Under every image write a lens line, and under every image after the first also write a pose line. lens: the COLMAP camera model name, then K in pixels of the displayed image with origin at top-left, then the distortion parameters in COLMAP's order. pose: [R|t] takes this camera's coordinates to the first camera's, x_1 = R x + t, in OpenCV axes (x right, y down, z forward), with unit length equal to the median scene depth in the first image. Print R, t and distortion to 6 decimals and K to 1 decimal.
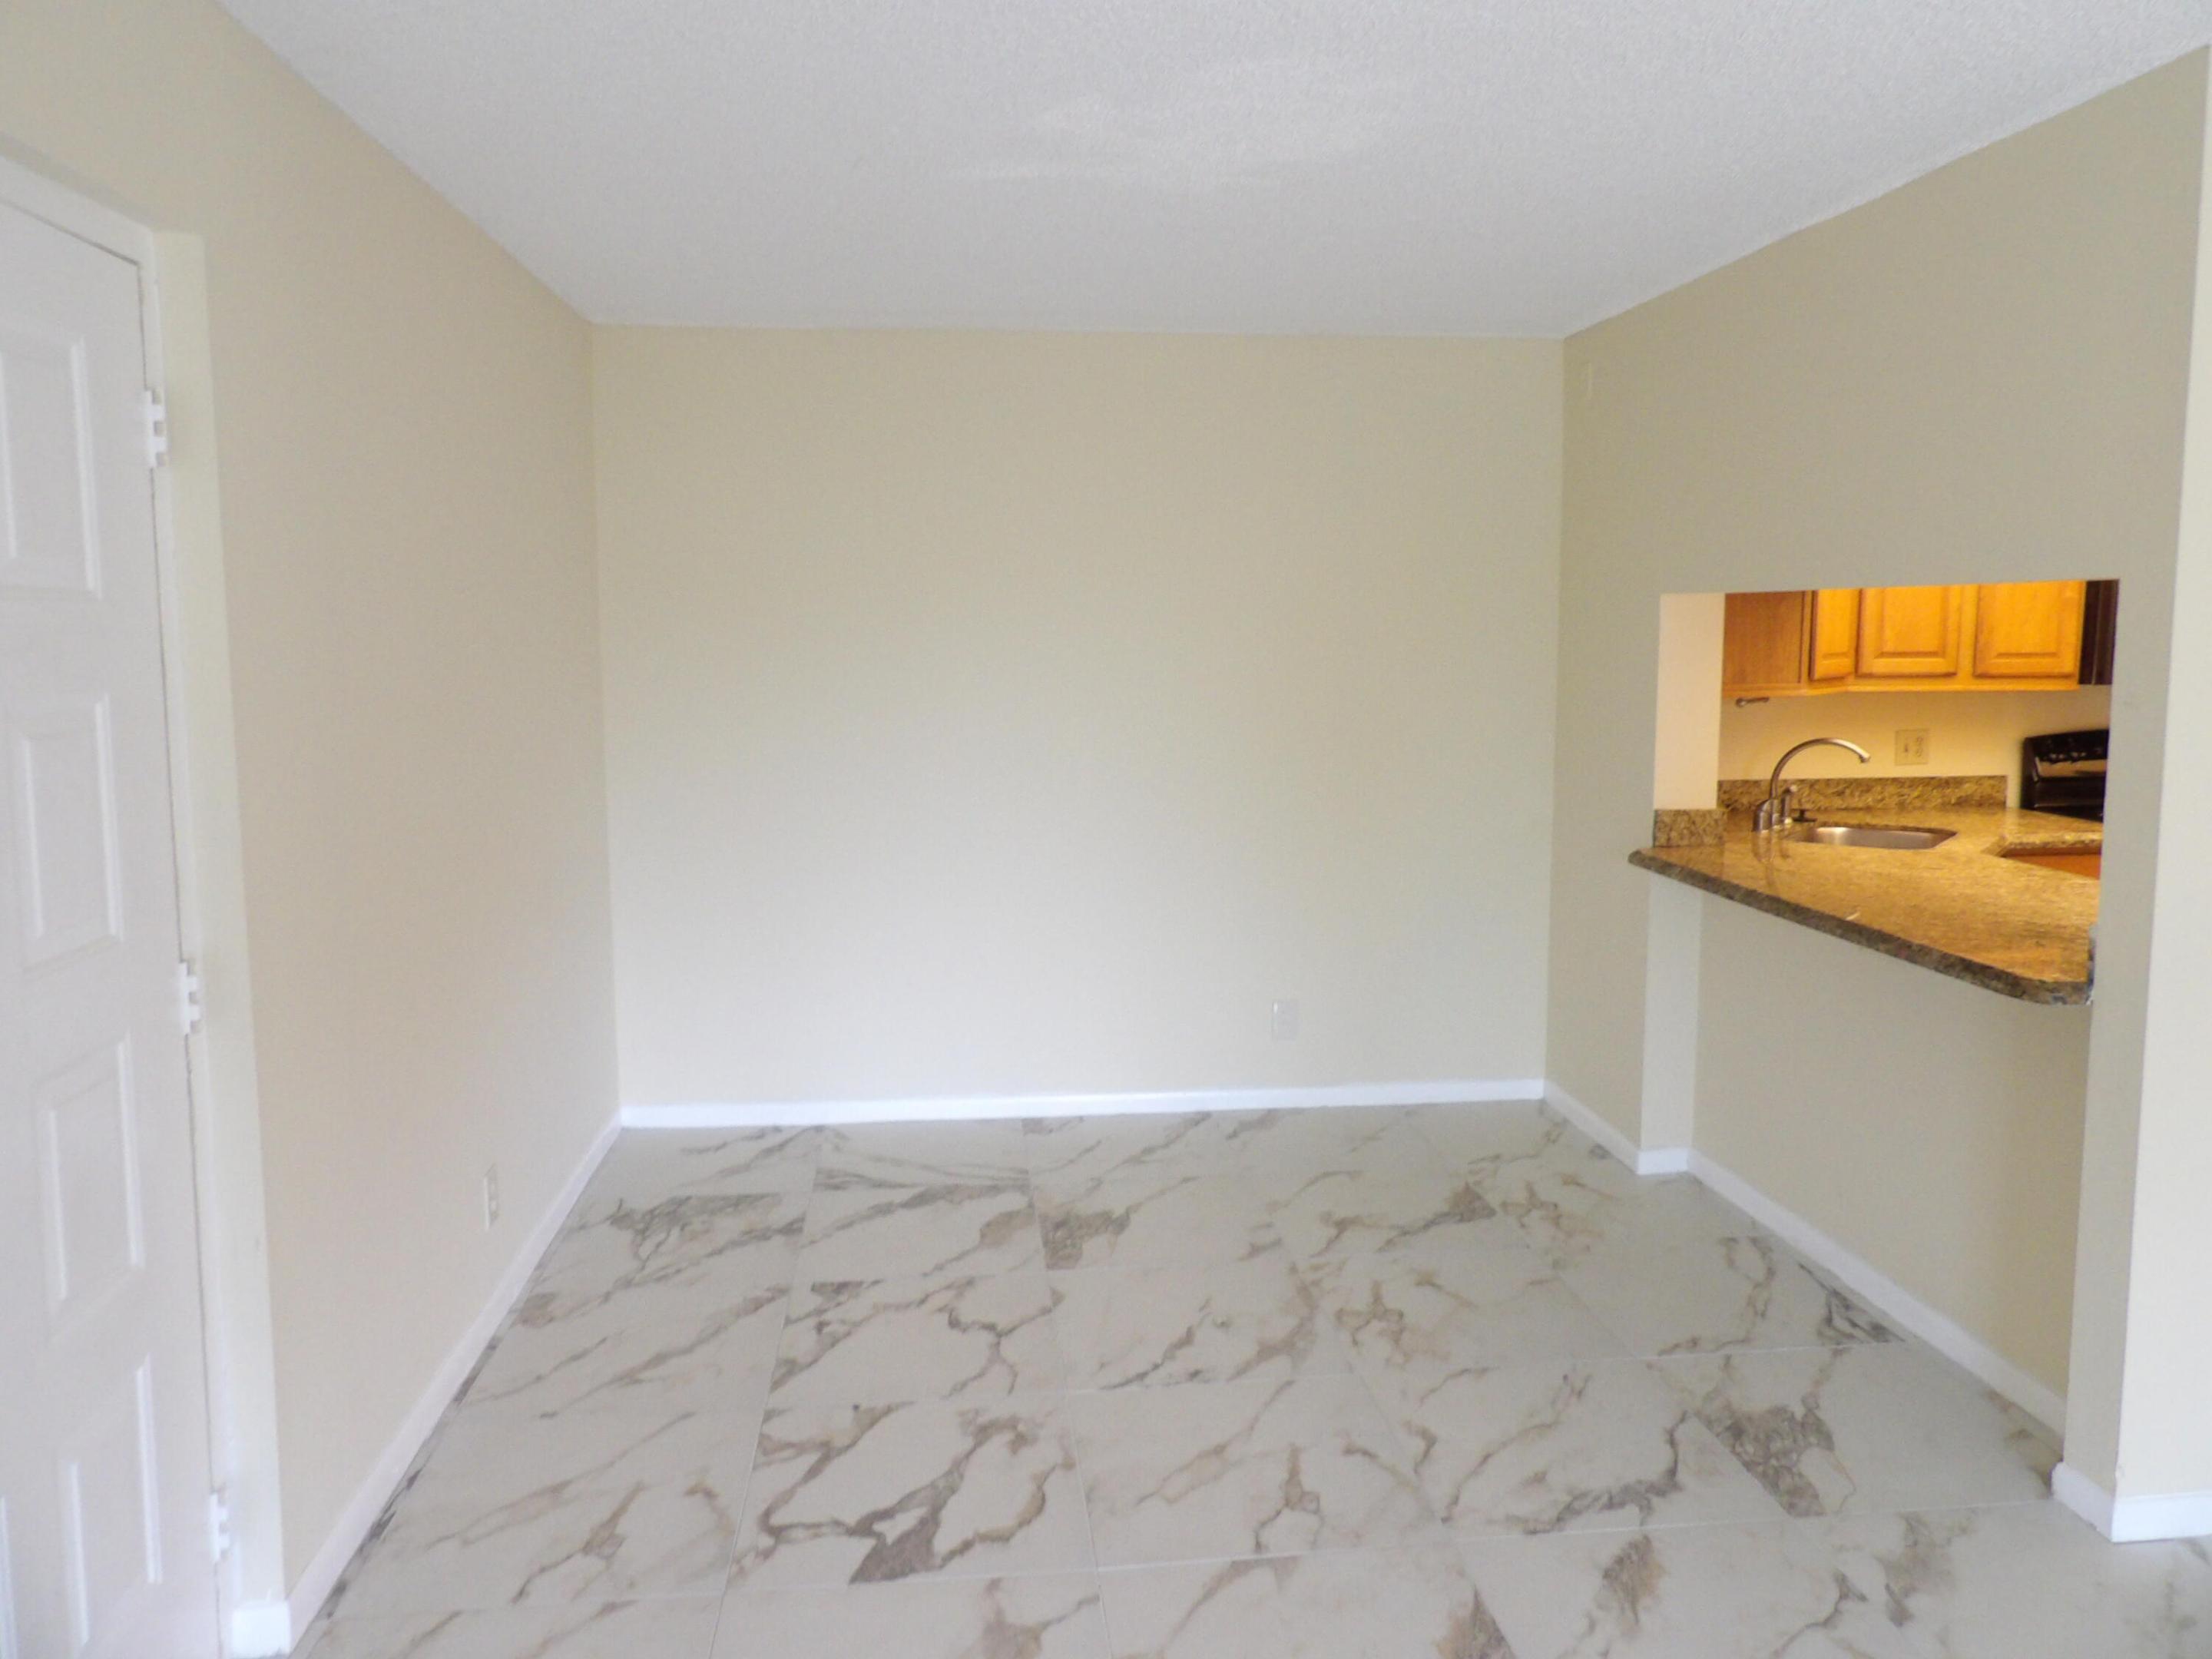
lens RADIAL K [[1598.9, 0, 1100.7], [0, 1598.9, 803.9], [0, 0, 1]] dist [-0.034014, 0.059614]
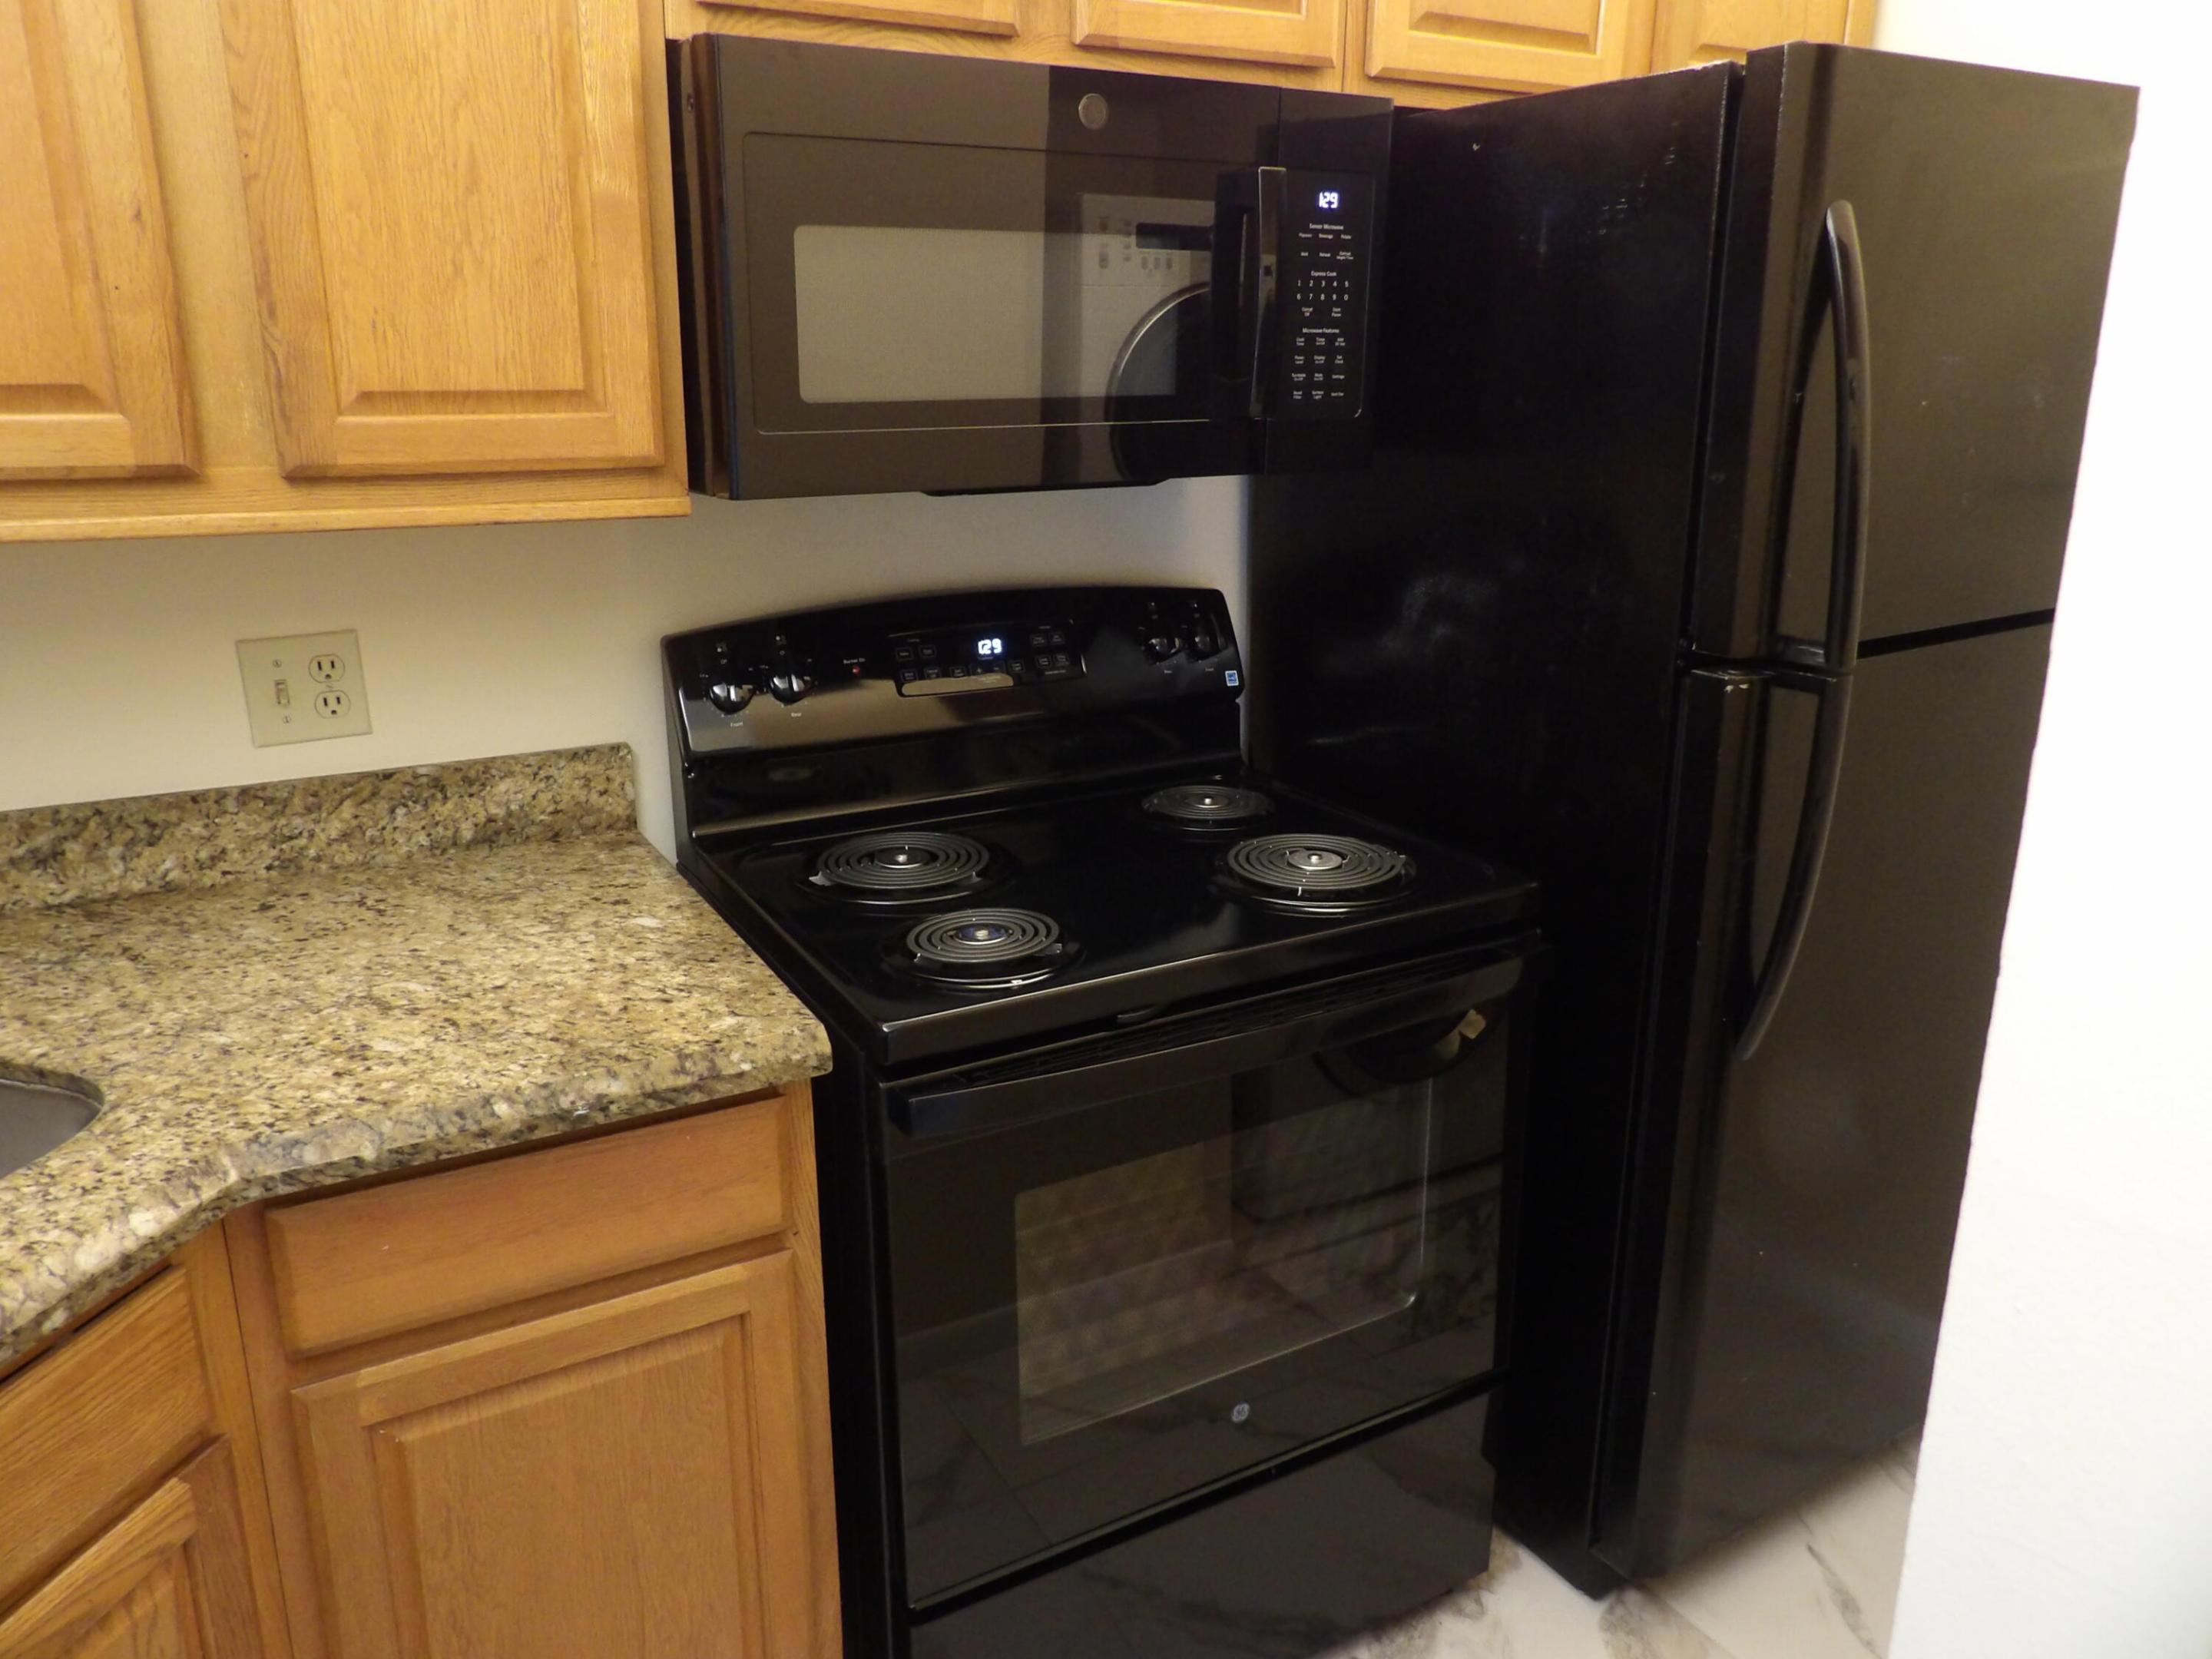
lens RADIAL K [[1598.9, 0, 1100.7], [0, 1598.9, 803.9], [0, 0, 1]] dist [-0.034014, 0.059614]
pose [[0.916886, -0.097674, 0.387013, 0.534522], [0.033214, 0.984905, 0.169879, -0.062566], [-0.397764, -0.142906, 0.906290, 0.643058]]
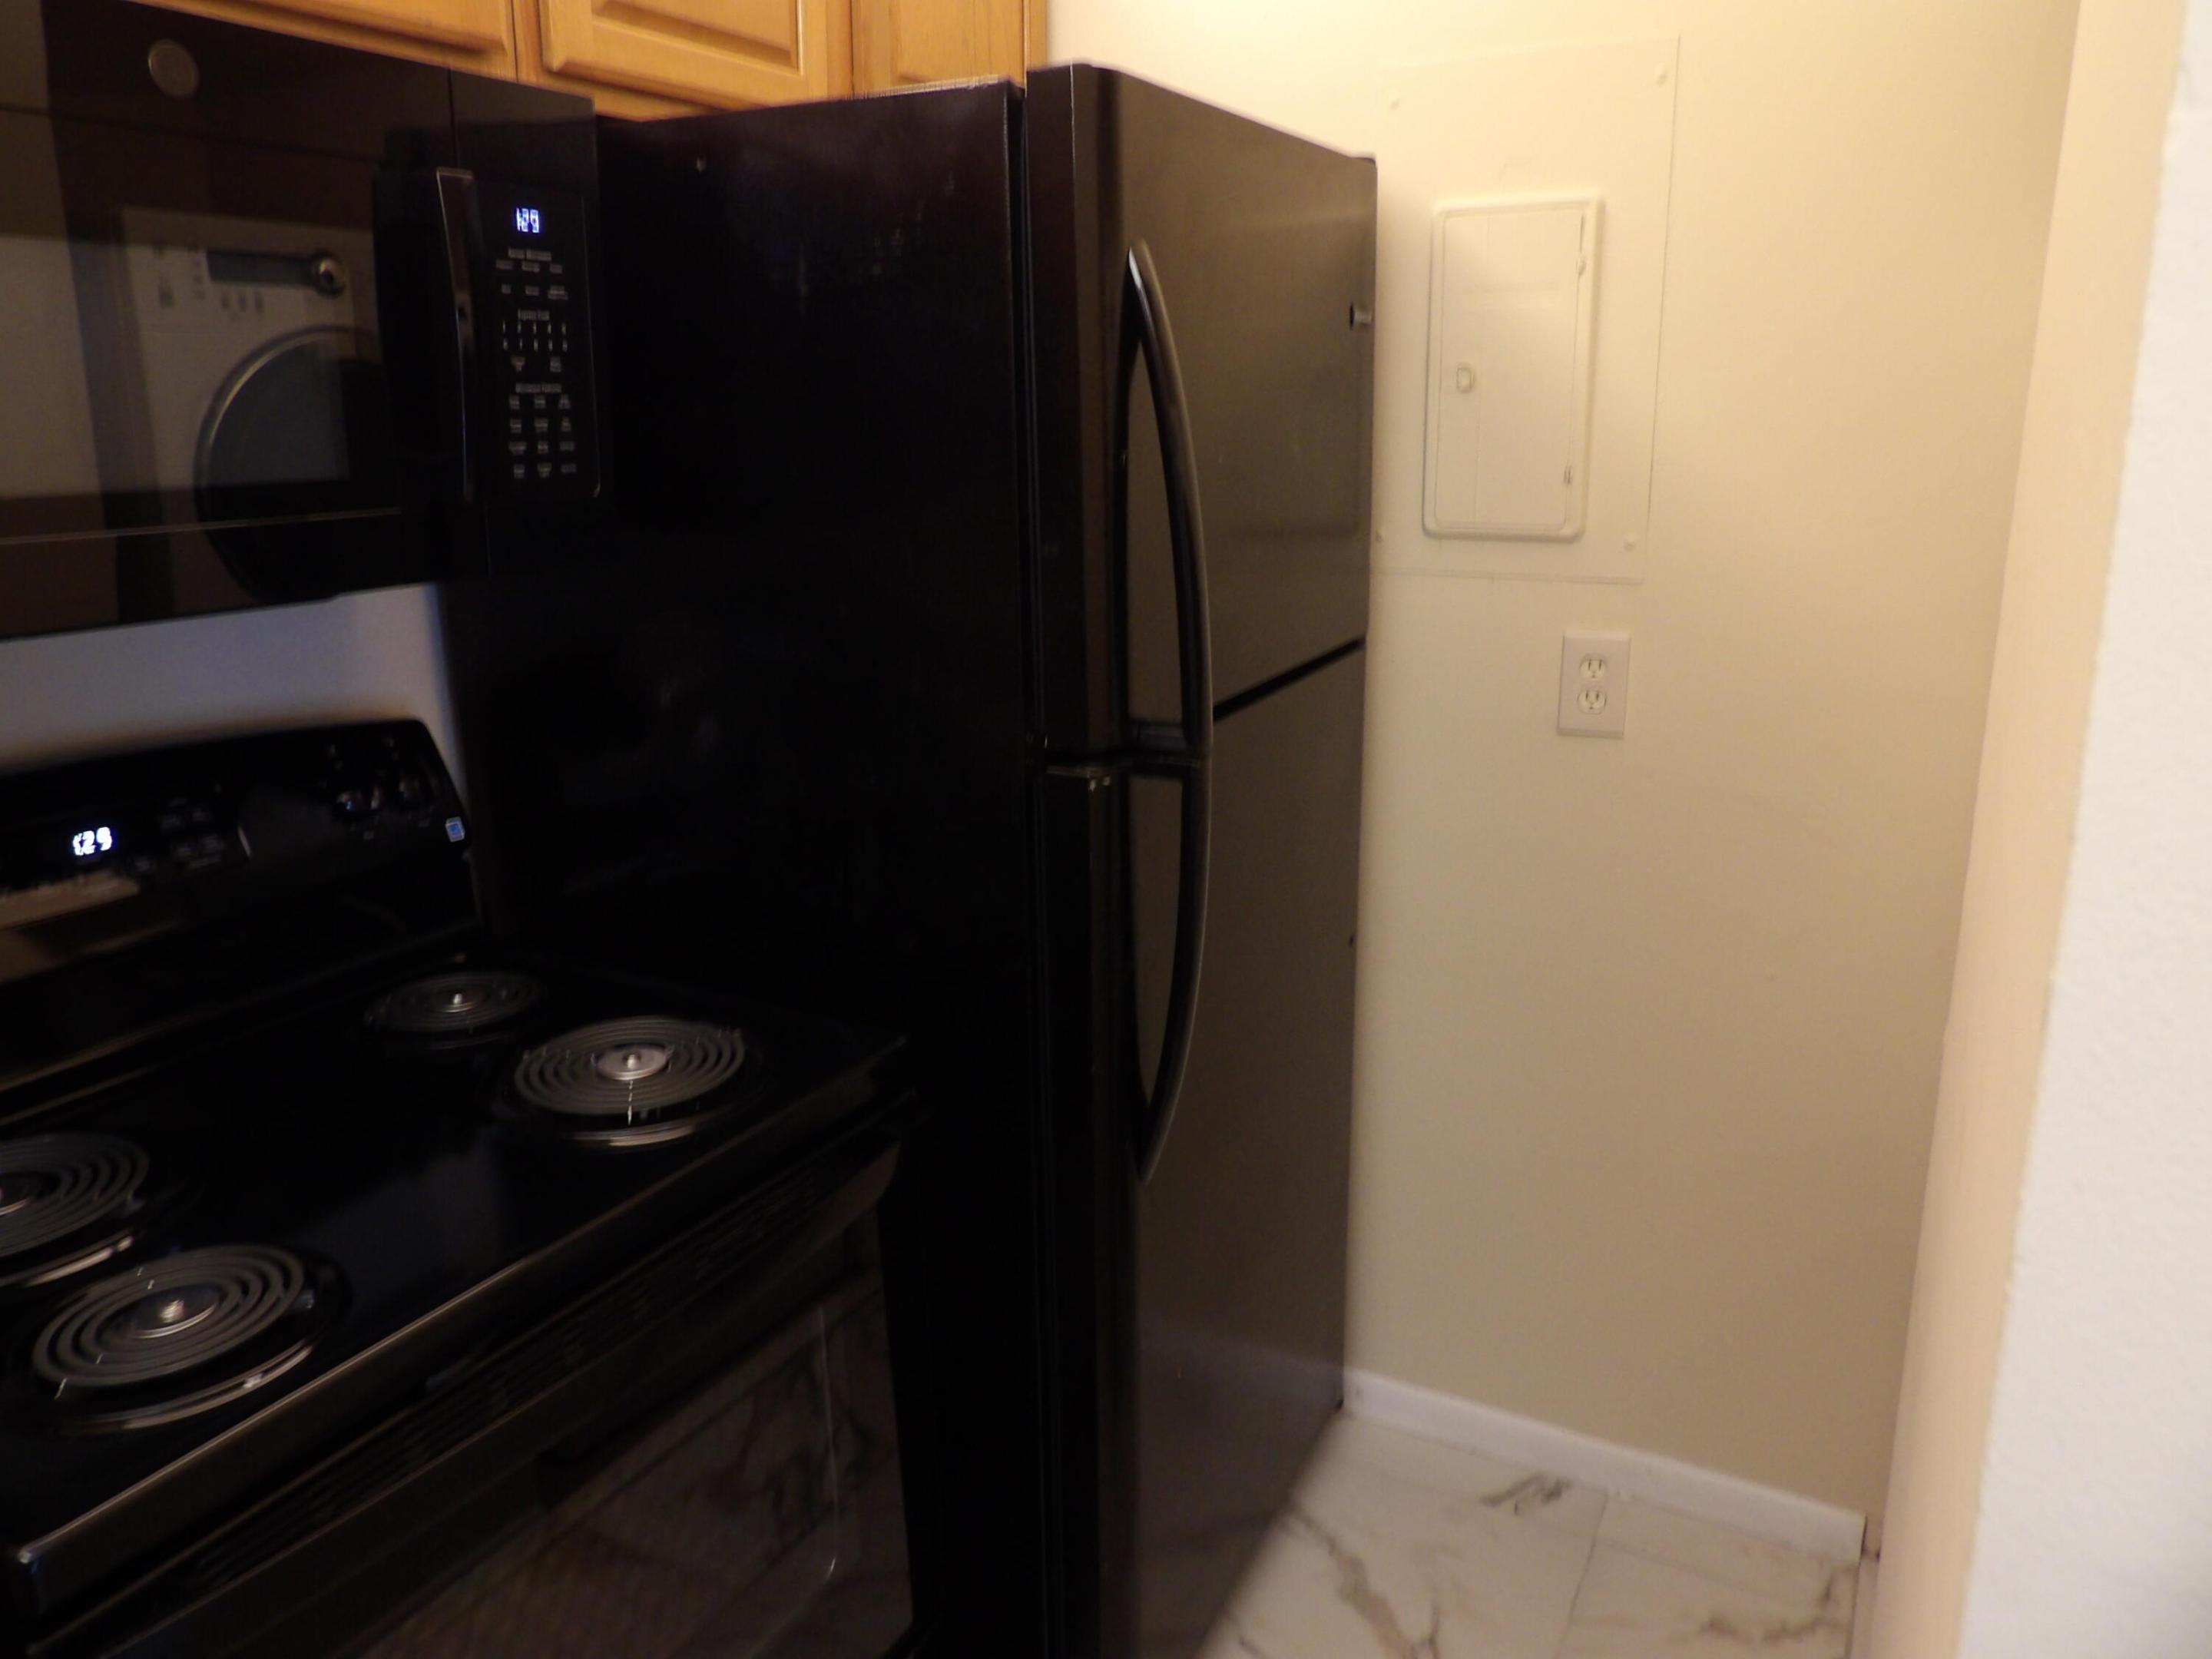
lens RADIAL K [[1598.9, 0, 1100.7], [0, 1598.9, 803.9], [0, 0, 1]] dist [-0.034014, 0.059614]
pose [[0.584043, -0.194188, 0.788153, 0.551944], [0.092489, 0.980559, 0.173057, -0.071997], [-0.806436, -0.028177, 0.590649, 0.712886]]
